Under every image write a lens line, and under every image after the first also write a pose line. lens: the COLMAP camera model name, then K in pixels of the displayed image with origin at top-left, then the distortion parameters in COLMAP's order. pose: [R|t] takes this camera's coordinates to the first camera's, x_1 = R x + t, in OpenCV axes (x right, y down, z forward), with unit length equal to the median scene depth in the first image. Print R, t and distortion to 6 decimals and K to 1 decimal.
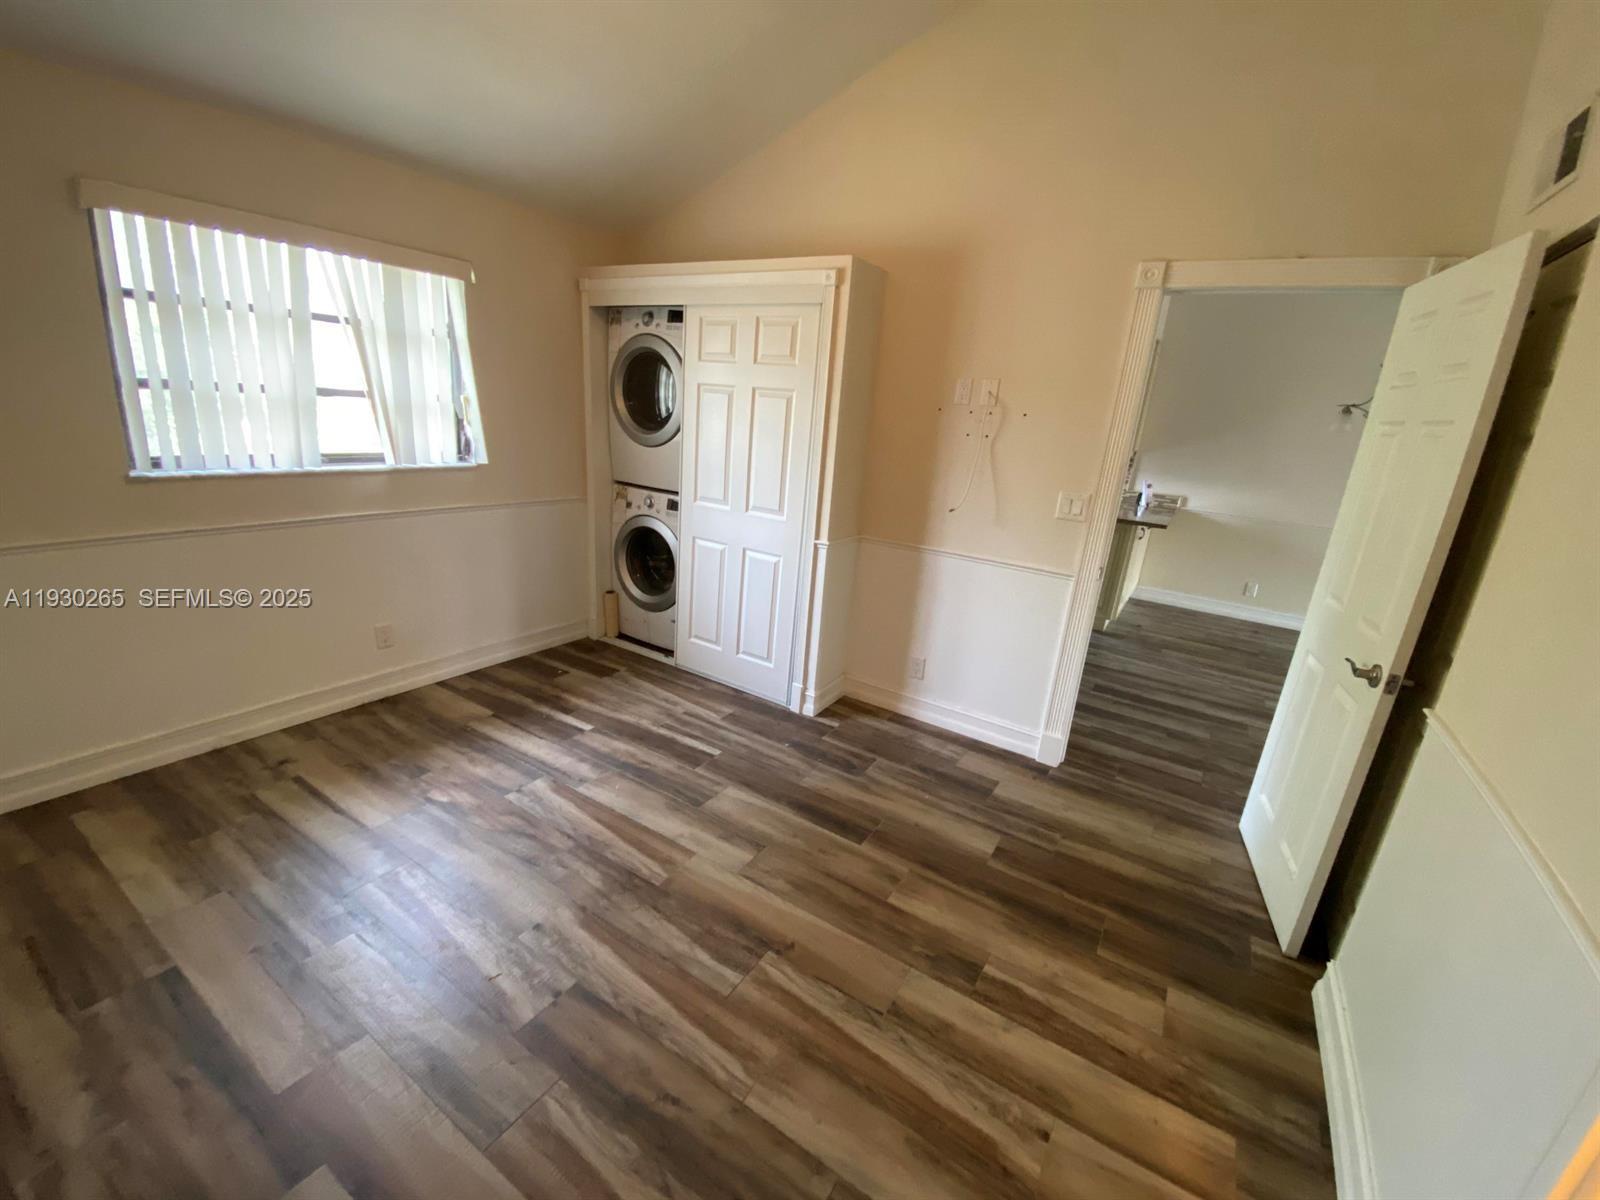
lens RADIAL K [[645.1, 0, 792.5], [0, 645.1, 597.4], [0, 0, 1]] dist [0.013782, -0.019190]
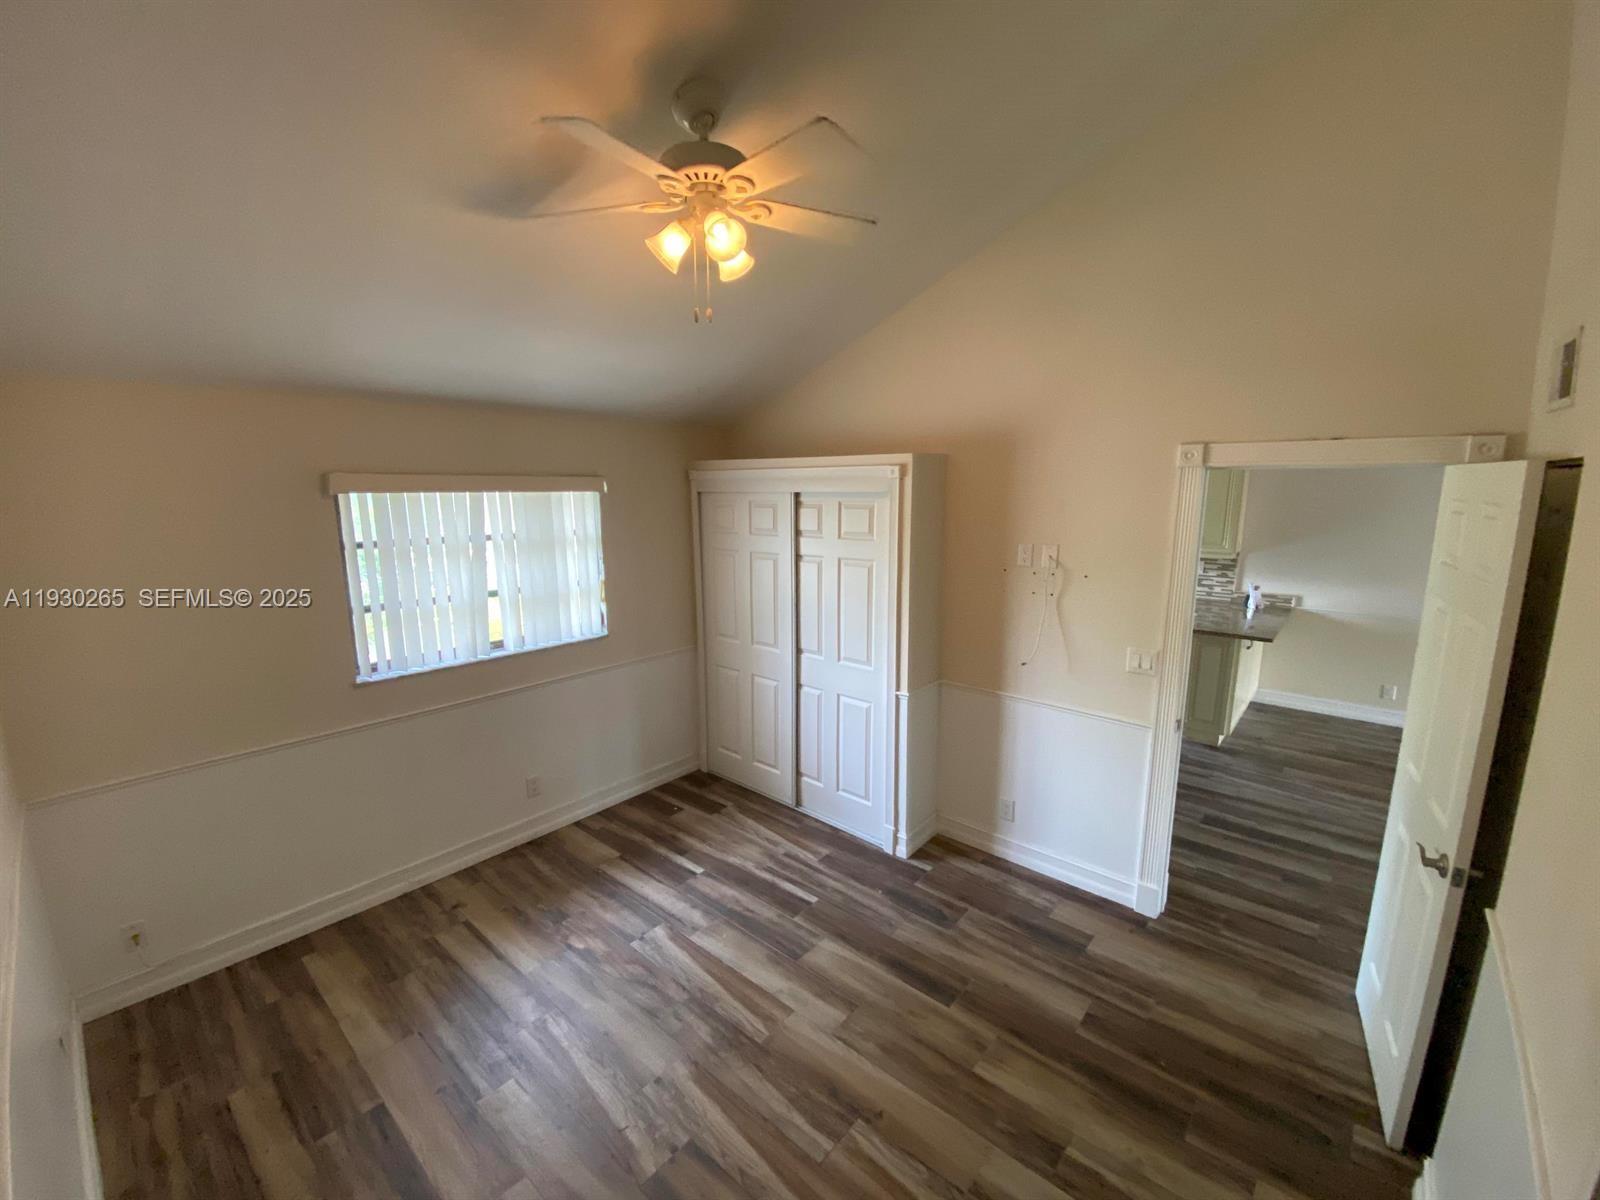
lens RADIAL K [[645.1, 0, 792.5], [0, 645.1, 597.4], [0, 0, 1]] dist [0.013782, -0.019190]
pose [[0.985178, -0.054346, -0.162697, 0.061195], [0.034318, 0.991754, -0.123472, -0.155263], [0.168066, 0.116059, 0.978920, -0.150977]]
